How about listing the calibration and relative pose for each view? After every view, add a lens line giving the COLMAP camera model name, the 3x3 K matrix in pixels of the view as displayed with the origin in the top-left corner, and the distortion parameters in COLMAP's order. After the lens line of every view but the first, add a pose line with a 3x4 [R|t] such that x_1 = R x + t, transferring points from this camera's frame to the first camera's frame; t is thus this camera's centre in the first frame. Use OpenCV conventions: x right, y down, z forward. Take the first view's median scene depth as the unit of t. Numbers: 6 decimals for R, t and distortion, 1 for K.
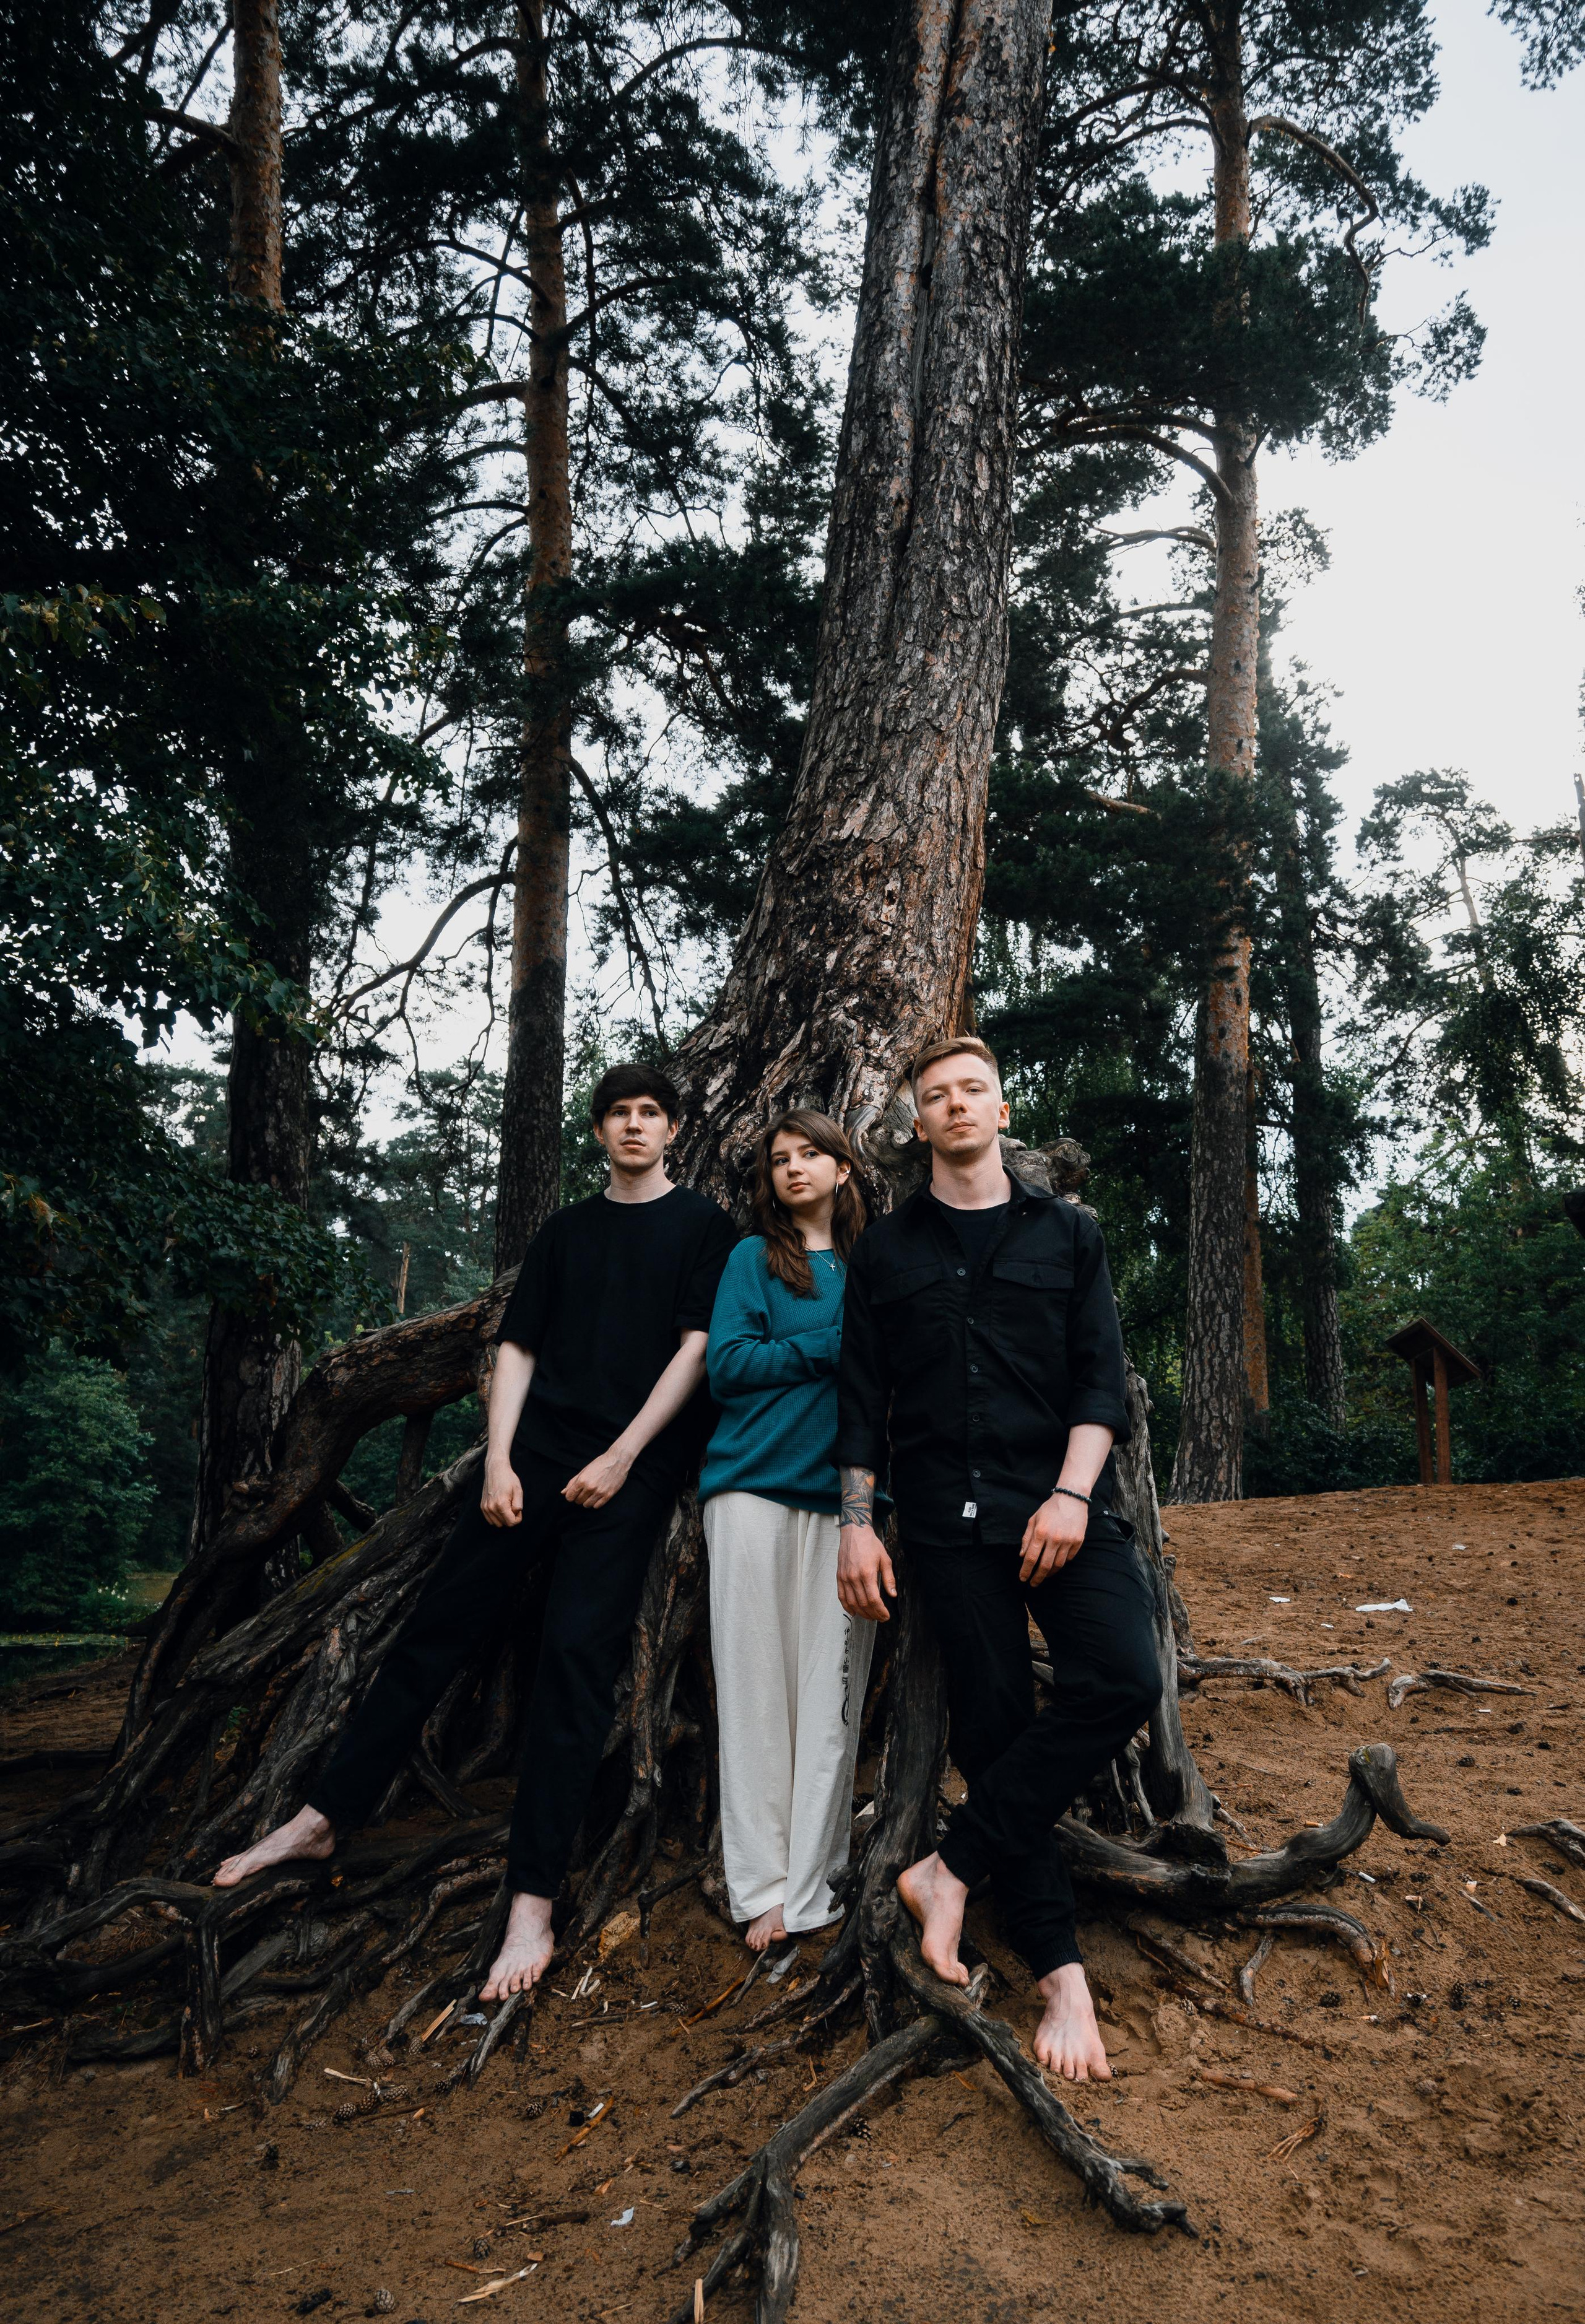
lens RADIAL K [[2062.1, 0, 792.5], [0, 2062.1, 1162.0], [0, 0, 1]] dist [-0.009697, 0.001879]
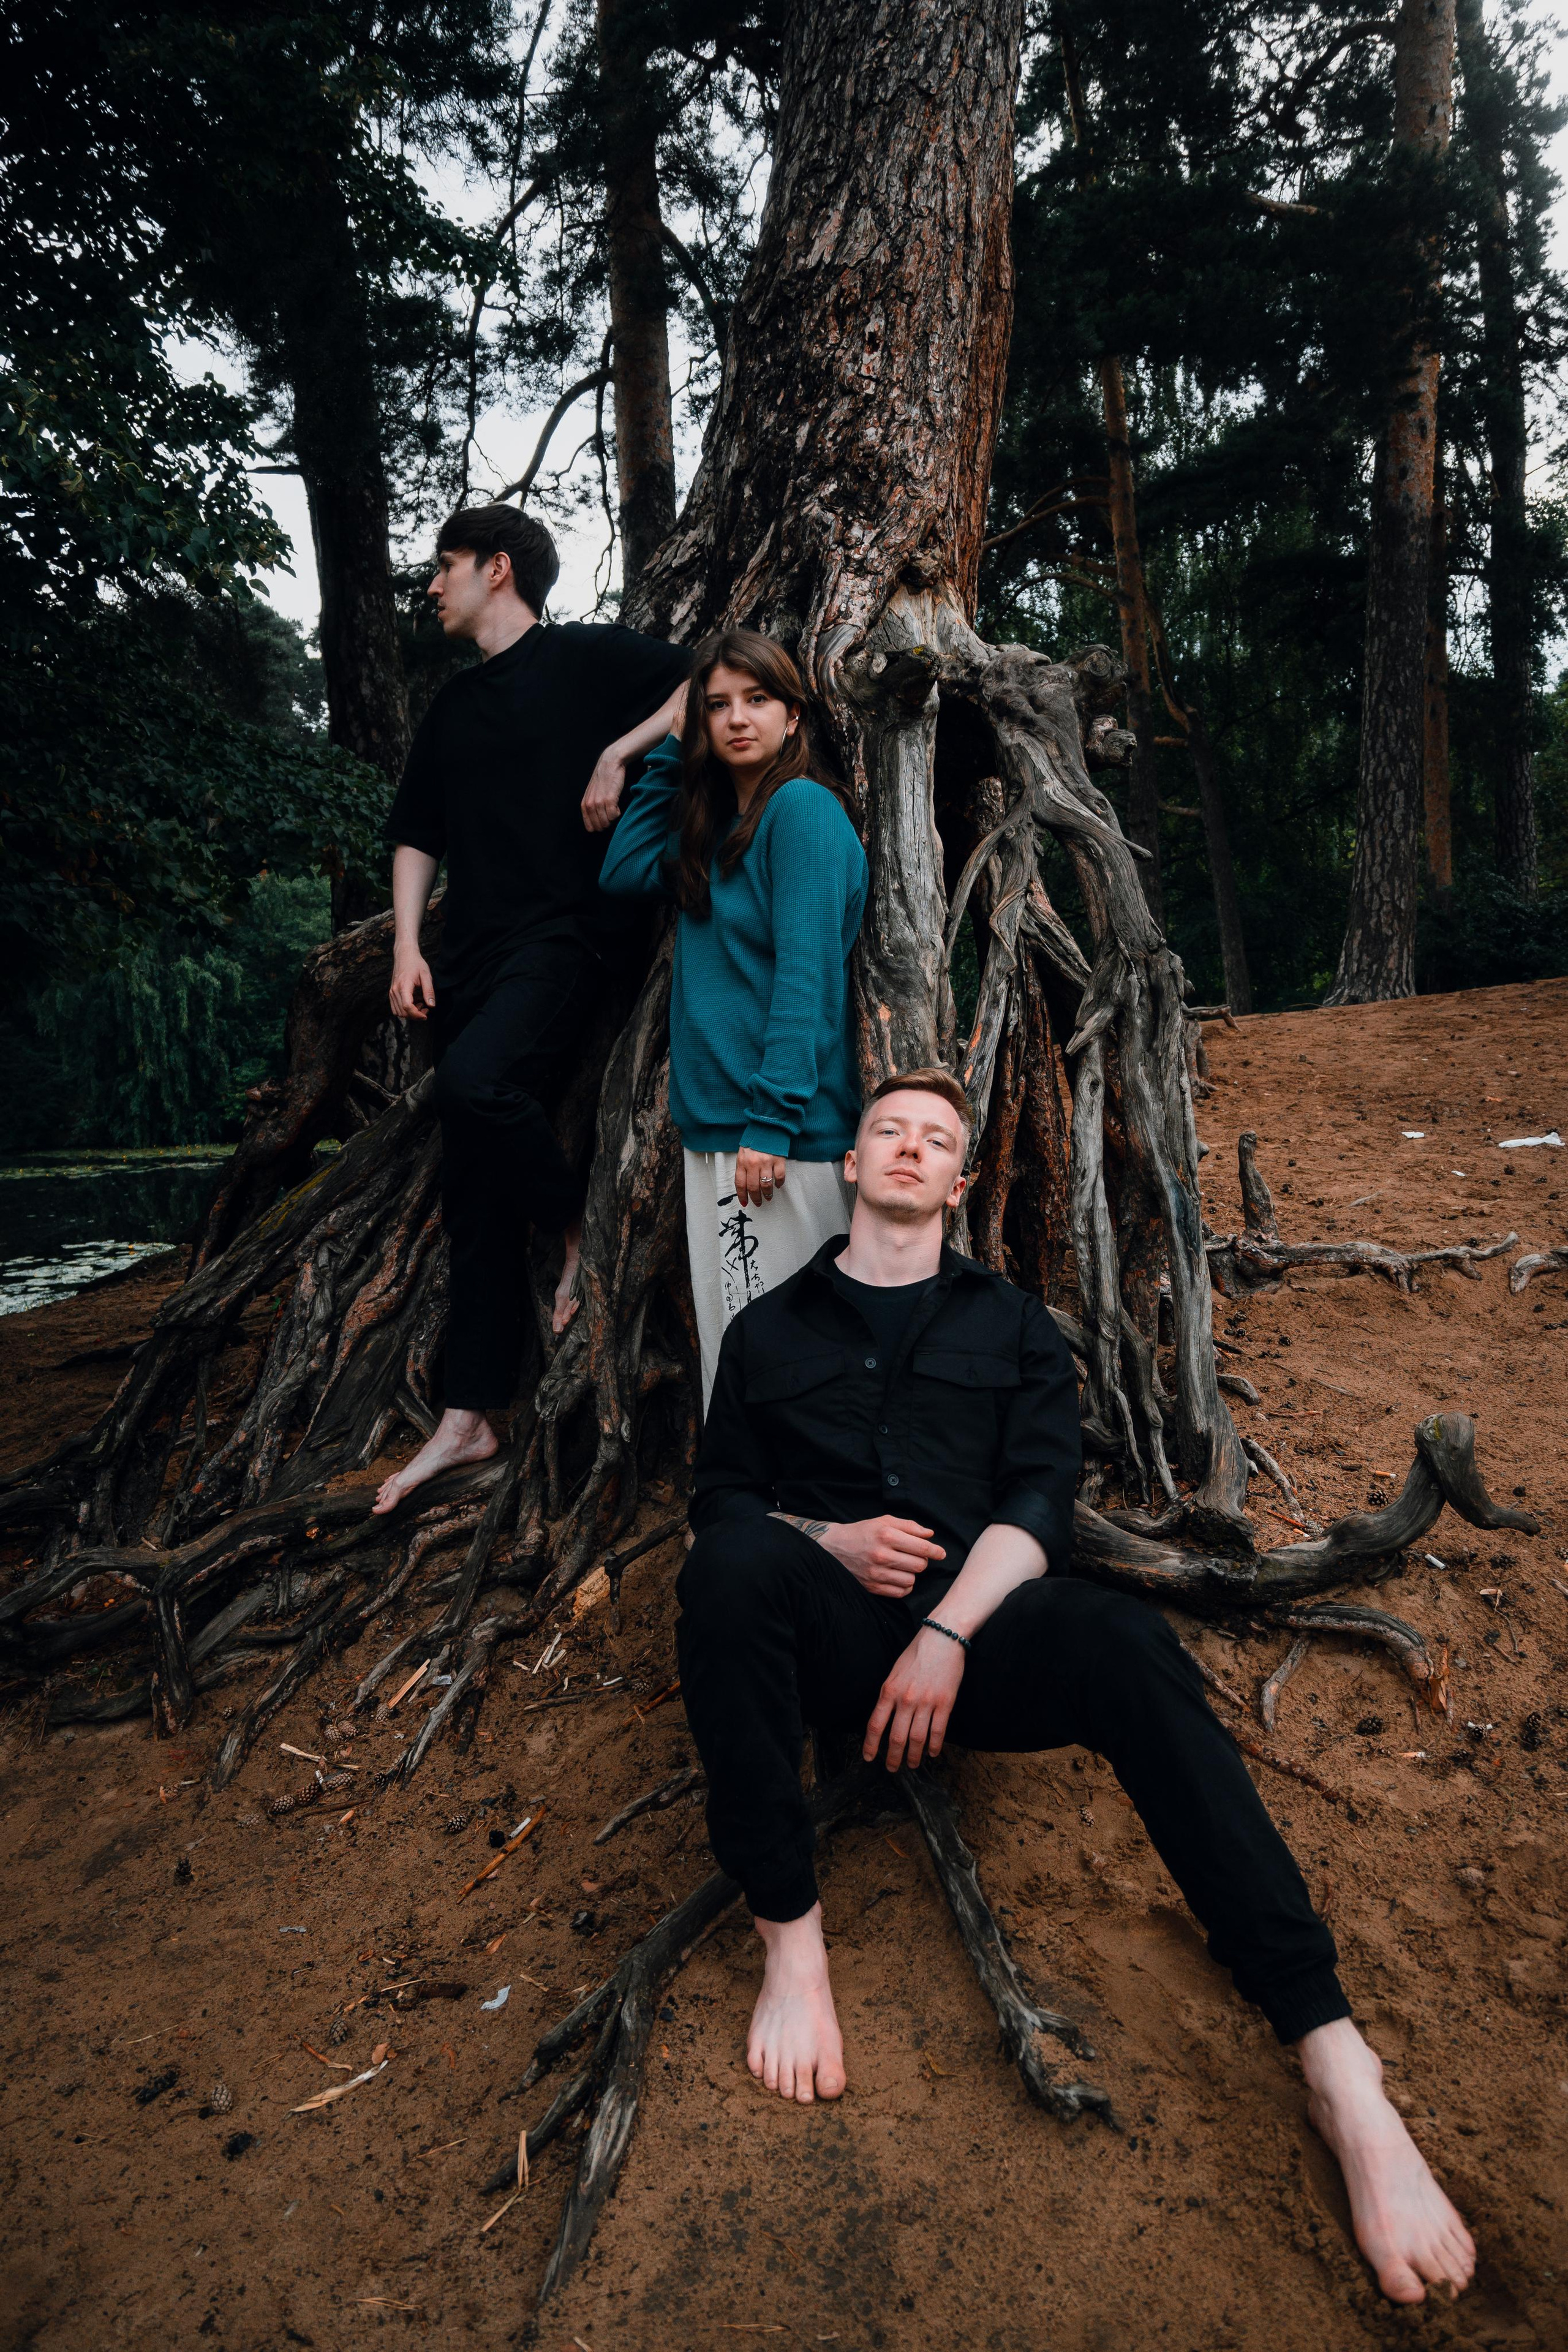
lens RADIAL K [[1752.4, 0, 784.0], [0, 1752.4, 1176.0], [0, 0, 1]] dist [-0.001087, -0.006079]
pose [[0.984482, -0.034306, -0.172100, 0.119667], [0.083007, 0.955091, 0.284448, -0.017676], [0.154613, -0.294320, 0.943118, 0.276211]]
